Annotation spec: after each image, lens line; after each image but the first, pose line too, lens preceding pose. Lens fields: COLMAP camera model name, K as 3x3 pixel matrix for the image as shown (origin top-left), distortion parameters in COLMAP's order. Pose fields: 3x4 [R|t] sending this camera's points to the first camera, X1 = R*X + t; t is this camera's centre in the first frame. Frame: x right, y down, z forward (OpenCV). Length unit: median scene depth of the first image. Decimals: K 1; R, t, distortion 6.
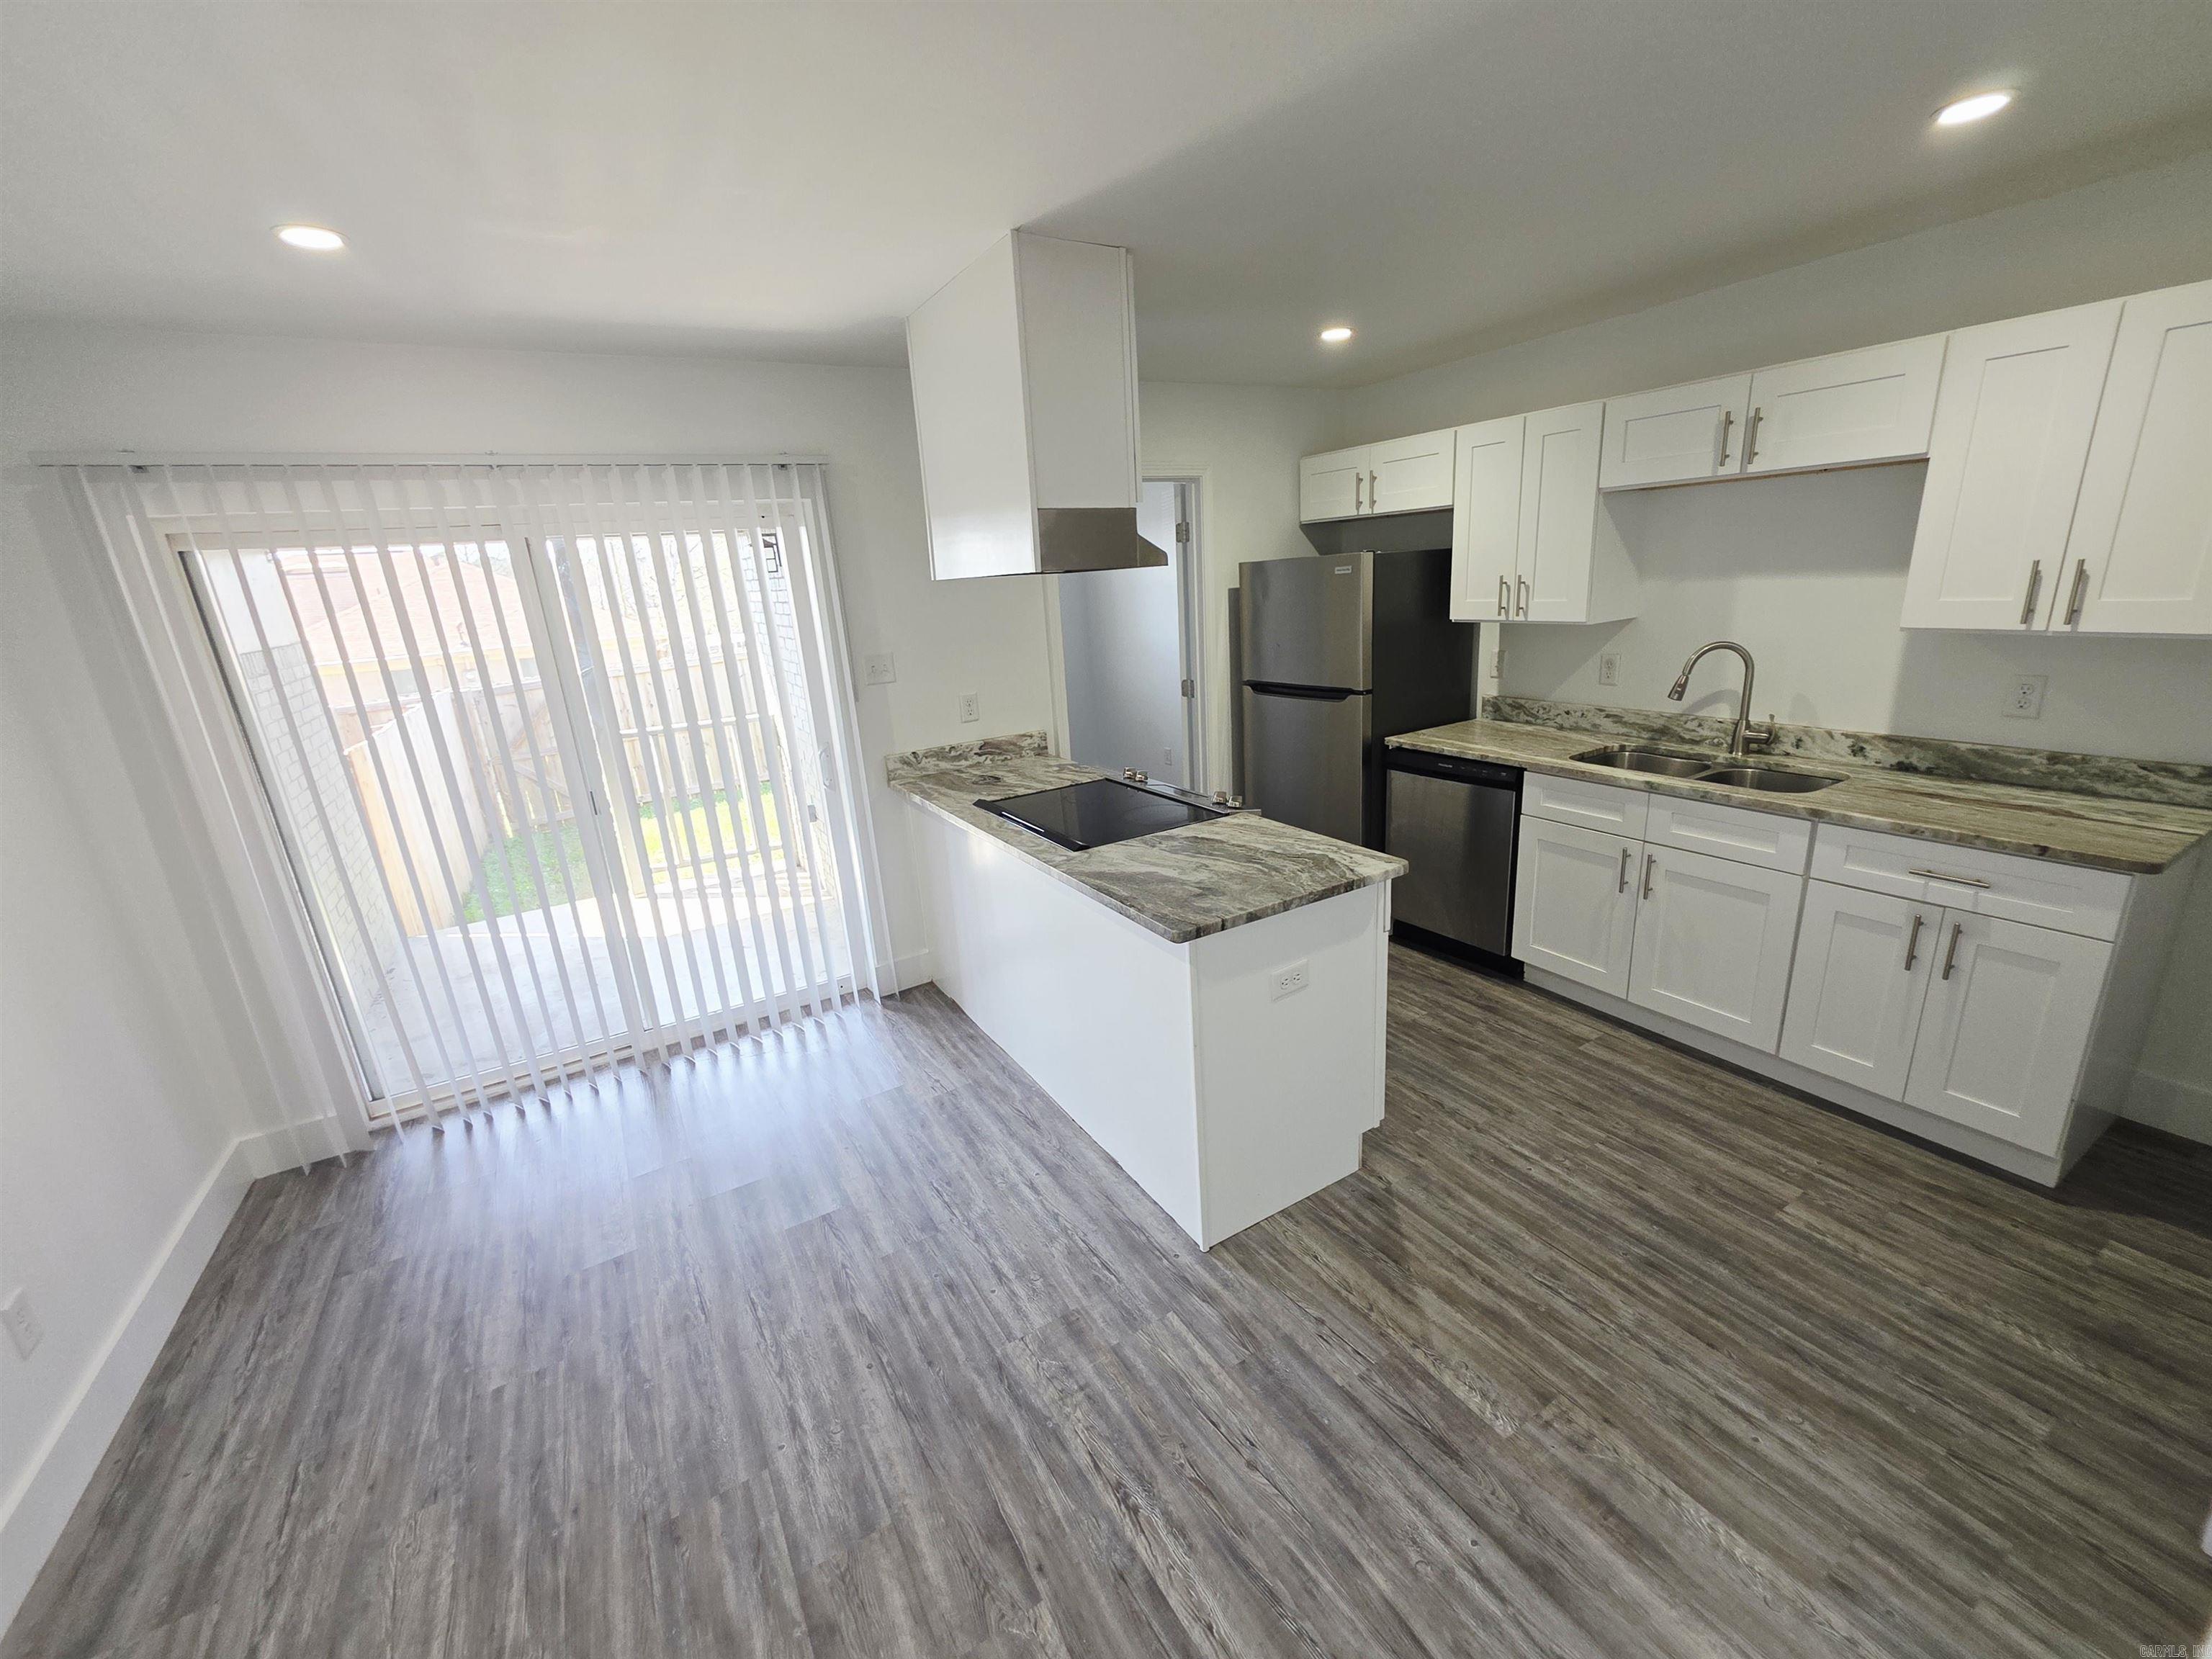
lens RADIAL K [[882.8, 0, 1113.5], [0, 882.8, 829.6], [0, 0, 1]] dist [-0.002915, 0.000311]
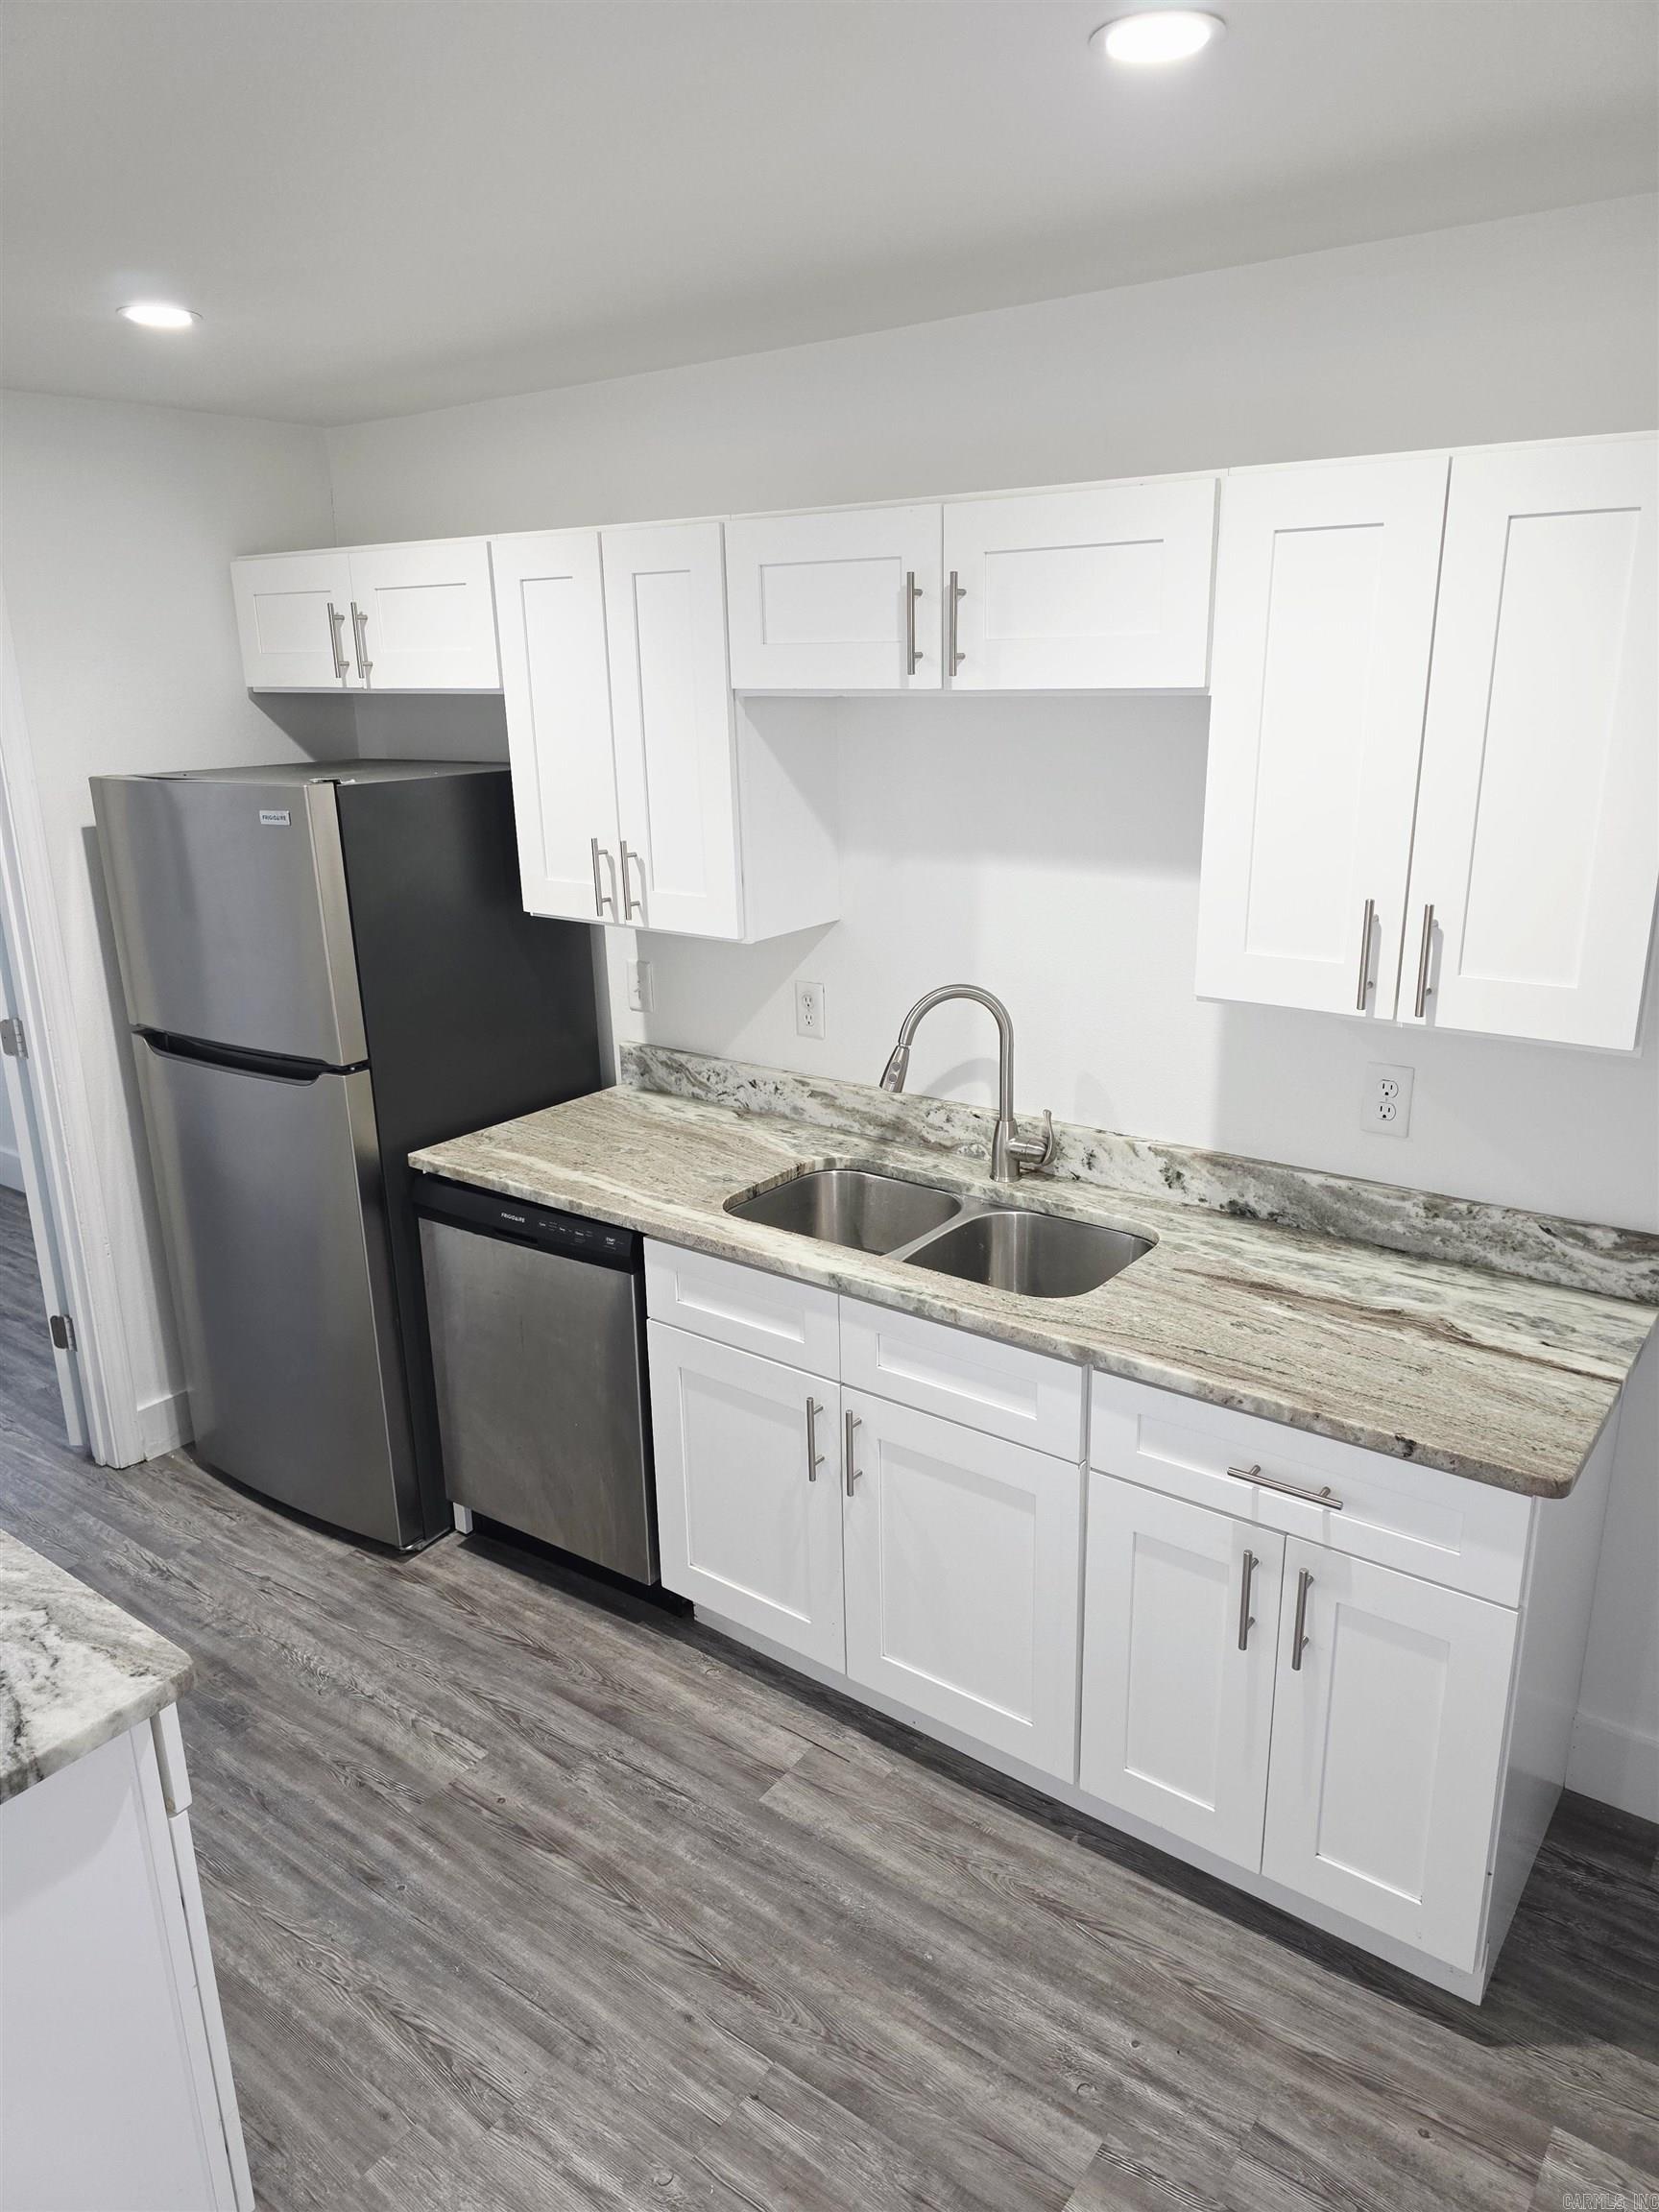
lens RADIAL K [[1480.5, 0, 816.7], [0, 1480.5, 1096.2], [0, 0, 1]] dist [0.040805, -0.029401]
pose [[0.926327, -0.062625, 0.371478, 0.312285], [0.068539, 0.997645, -0.002724, -0.172696], [-0.370432, 0.027984, 0.928438, 0.220268]]
